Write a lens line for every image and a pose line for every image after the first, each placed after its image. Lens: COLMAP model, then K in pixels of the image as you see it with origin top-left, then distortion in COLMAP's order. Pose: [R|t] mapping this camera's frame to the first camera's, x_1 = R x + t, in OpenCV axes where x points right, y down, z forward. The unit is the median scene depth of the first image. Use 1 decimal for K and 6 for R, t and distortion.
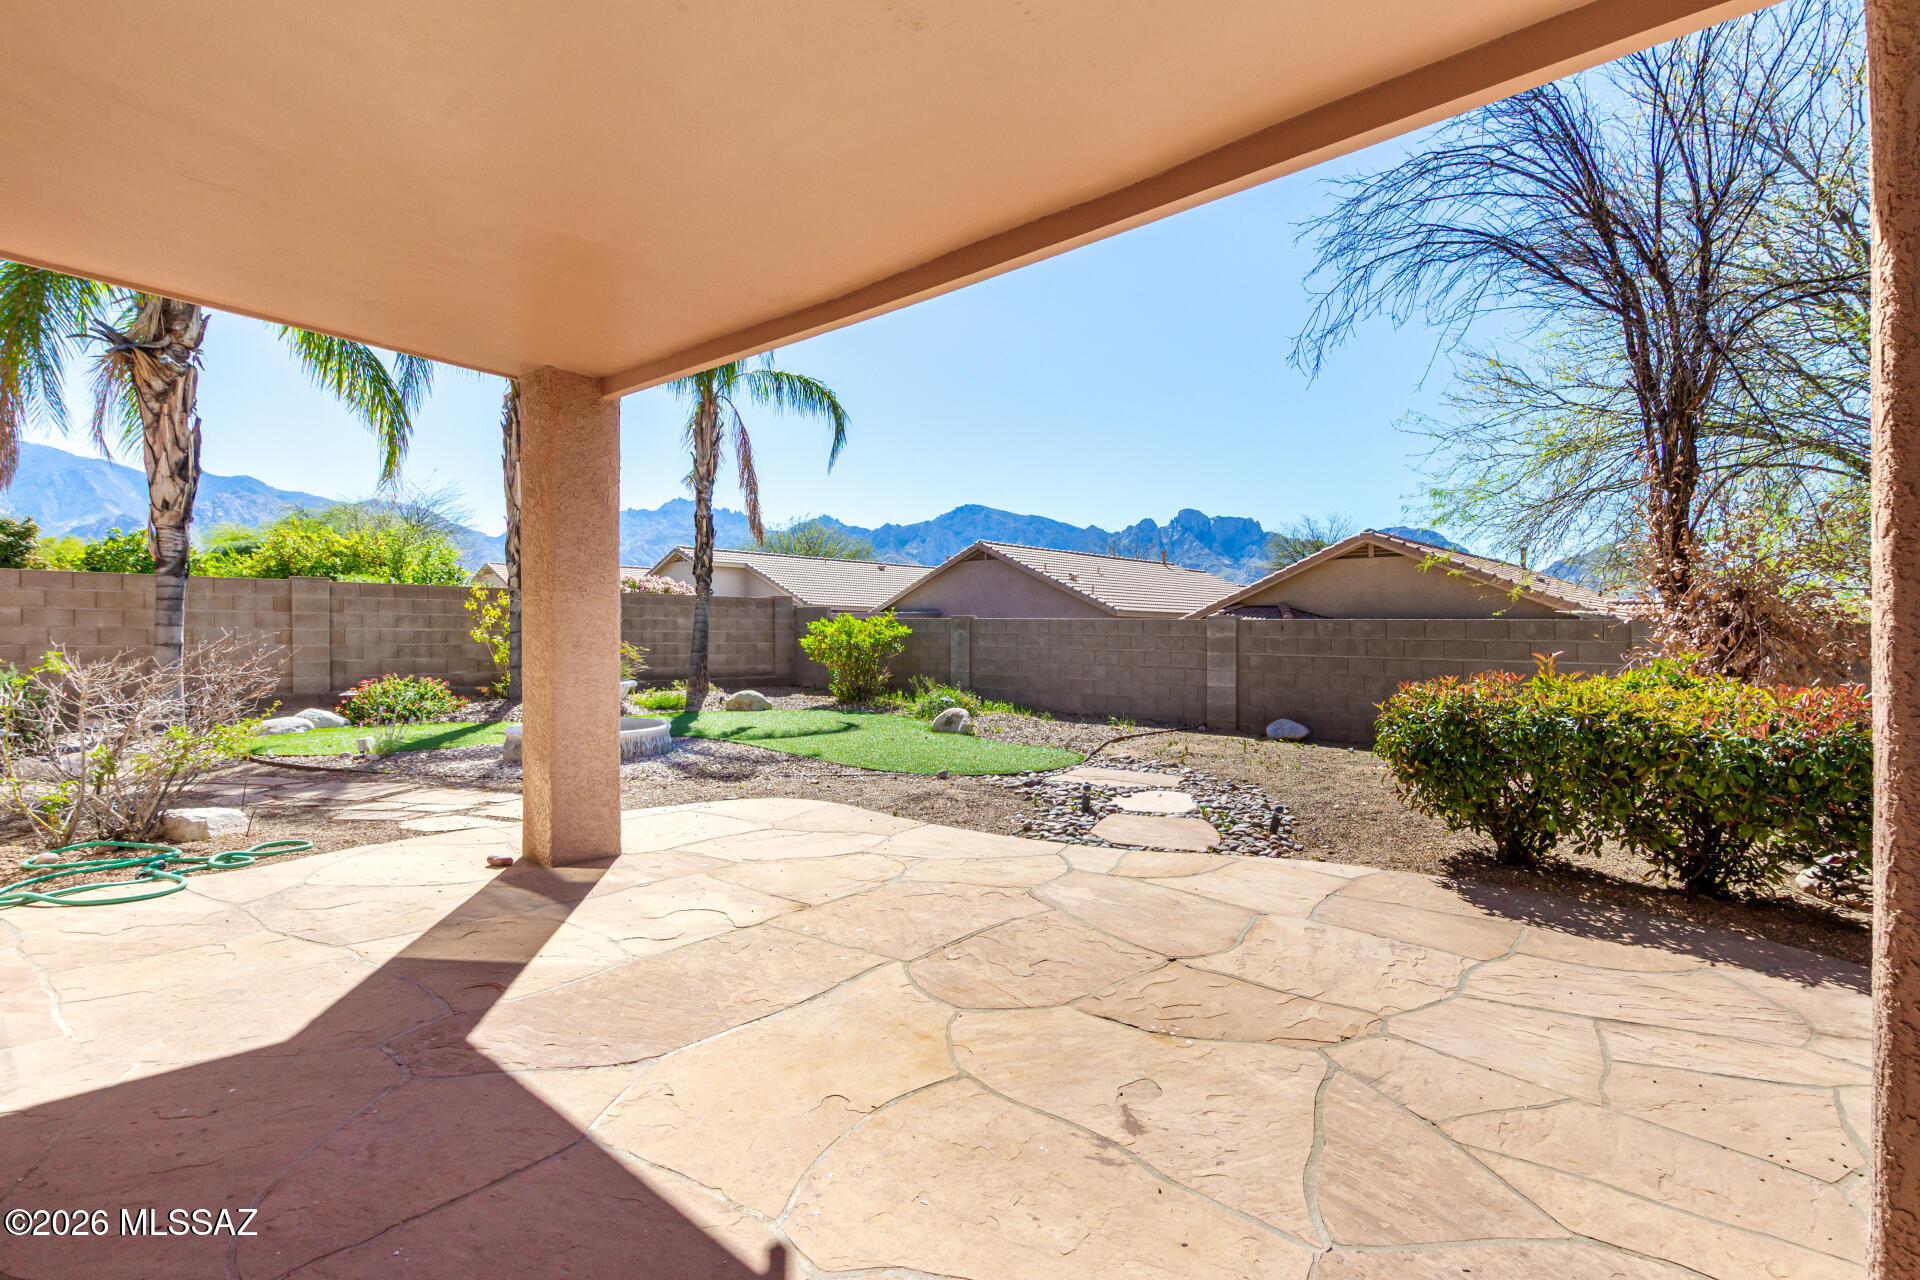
lens RADIAL K [[917.4, 0, 963.7], [0, 917.4, 620.2], [0, 0, 1]] dist [0.012763, -0.000915]
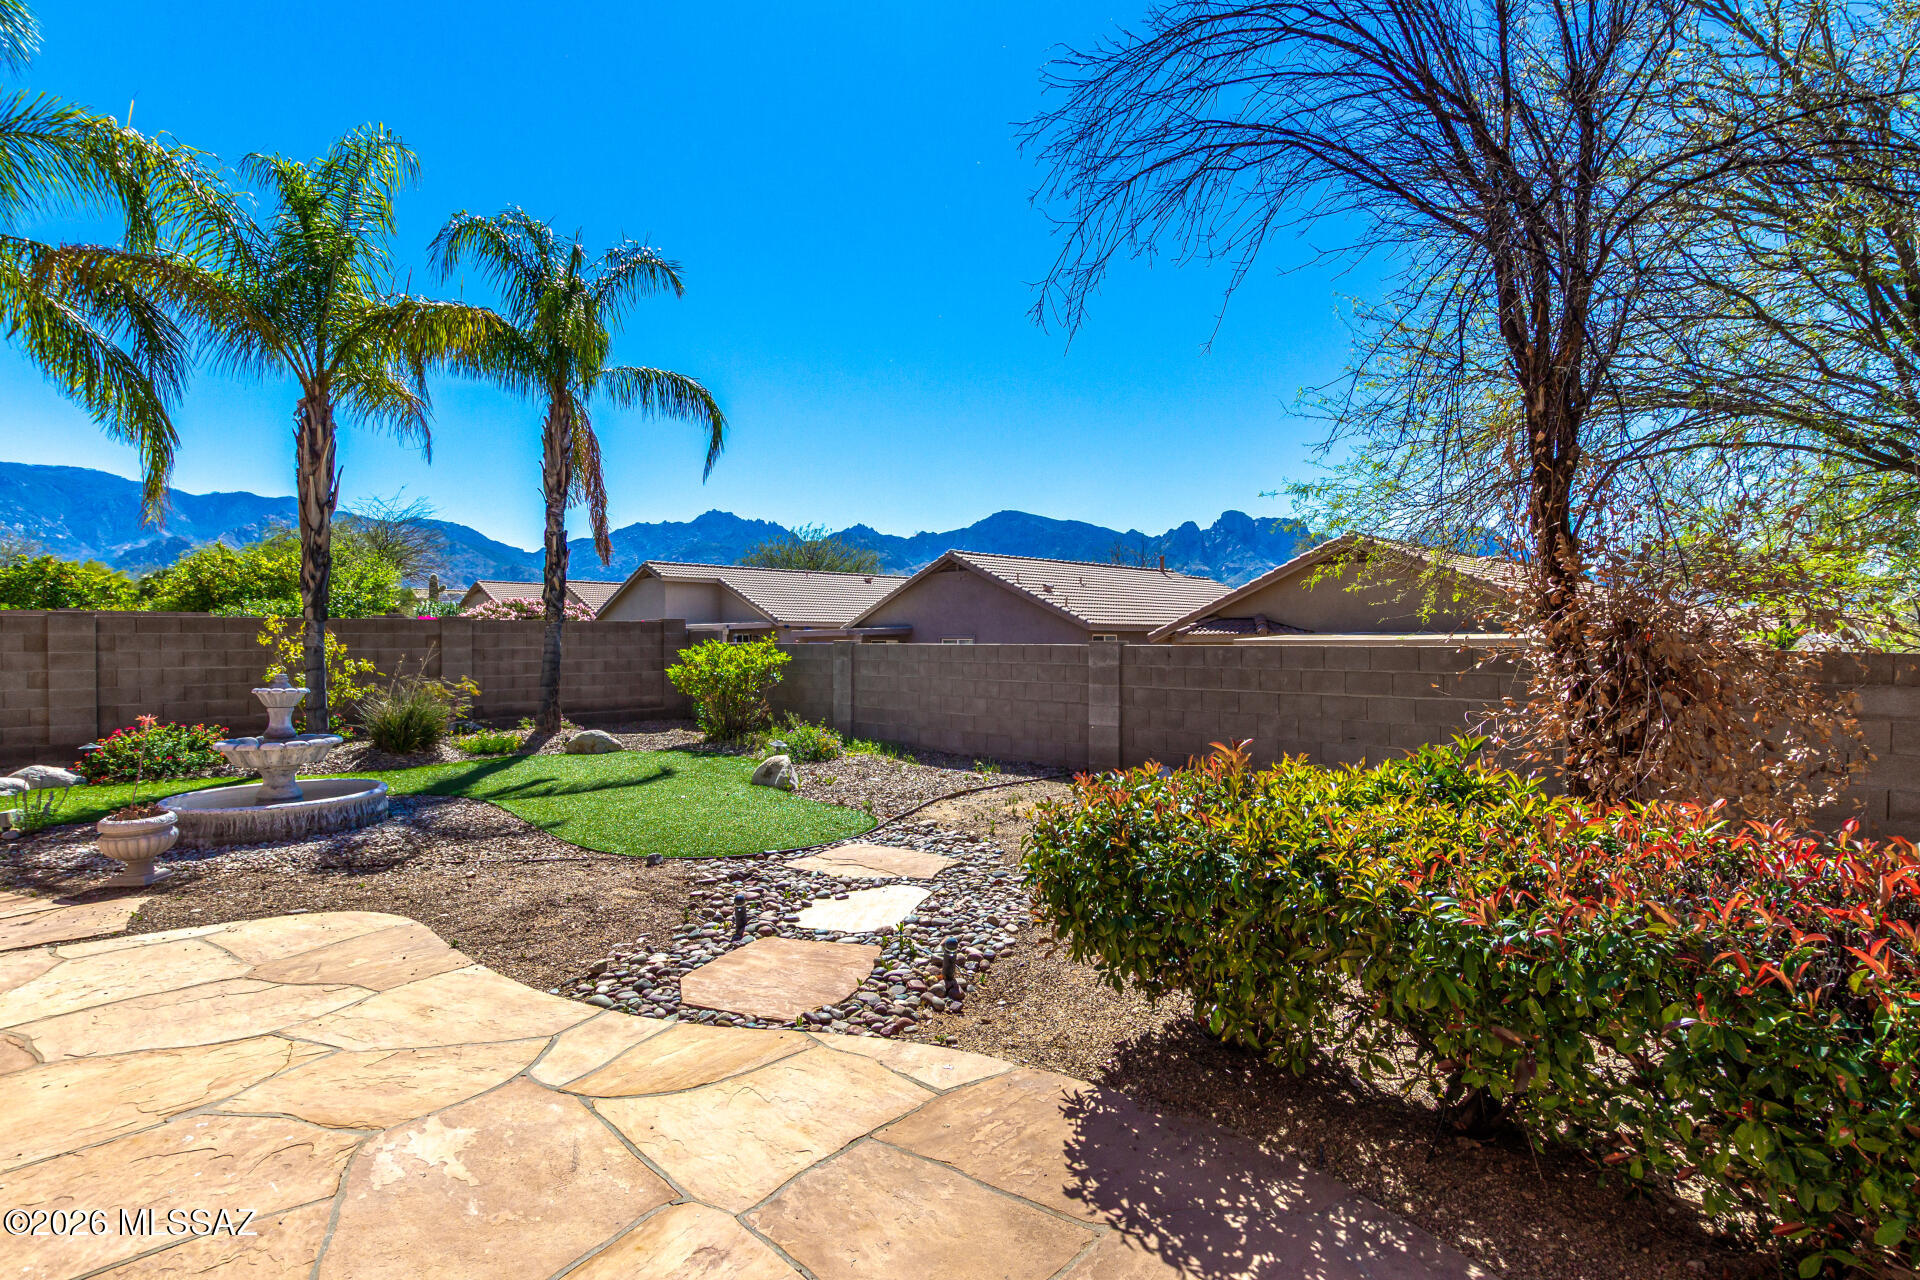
lens RADIAL K [[923.8, 0, 973.9], [0, 923.8, 643.1], [0, 0, 1]] dist [0.014257, -0.000691]
pose [[0.999106, -0.014475, -0.039727, 0.161052], [0.015123, 0.999757, 0.016046, -0.015169], [0.039485, -0.016633, 0.999082, 0.119714]]
